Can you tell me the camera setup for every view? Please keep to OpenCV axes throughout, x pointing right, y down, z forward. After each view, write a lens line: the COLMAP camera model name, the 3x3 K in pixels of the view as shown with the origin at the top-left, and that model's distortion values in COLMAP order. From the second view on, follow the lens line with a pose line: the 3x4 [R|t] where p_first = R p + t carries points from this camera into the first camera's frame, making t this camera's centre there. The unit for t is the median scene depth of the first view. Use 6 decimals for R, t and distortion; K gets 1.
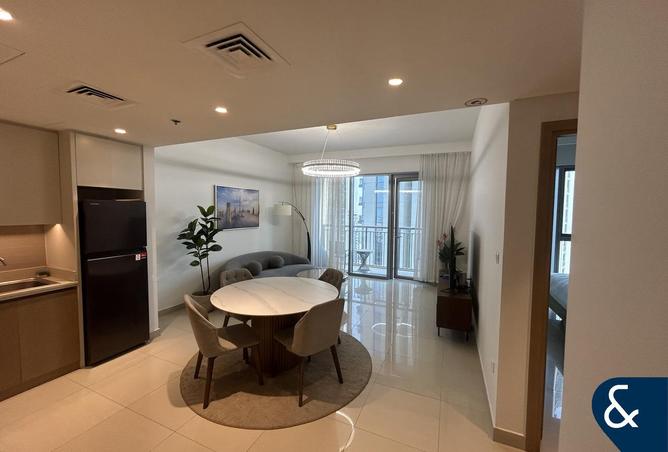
lens RADIAL K [[270.6, 0, 331.6], [0, 270.6, 225.5], [0, 0, 1]] dist [-0.000667, 0.000117]
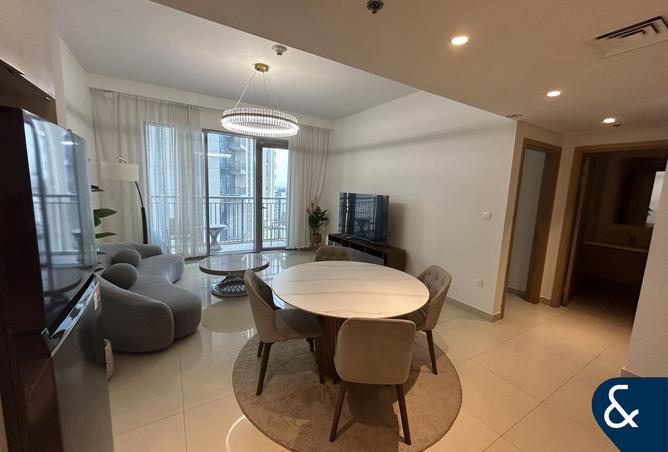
lens RADIAL K [[270.6, 0, 331.6], [0, 270.6, 225.5], [0, 0, 1]] dist [-0.000667, 0.000117]
pose [[0.571091, -0.105329, 0.814101, -0.421931], [0.005852, 0.992231, 0.124271, -0.012215], [-0.820866, -0.066206, 0.567271, 0.287558]]
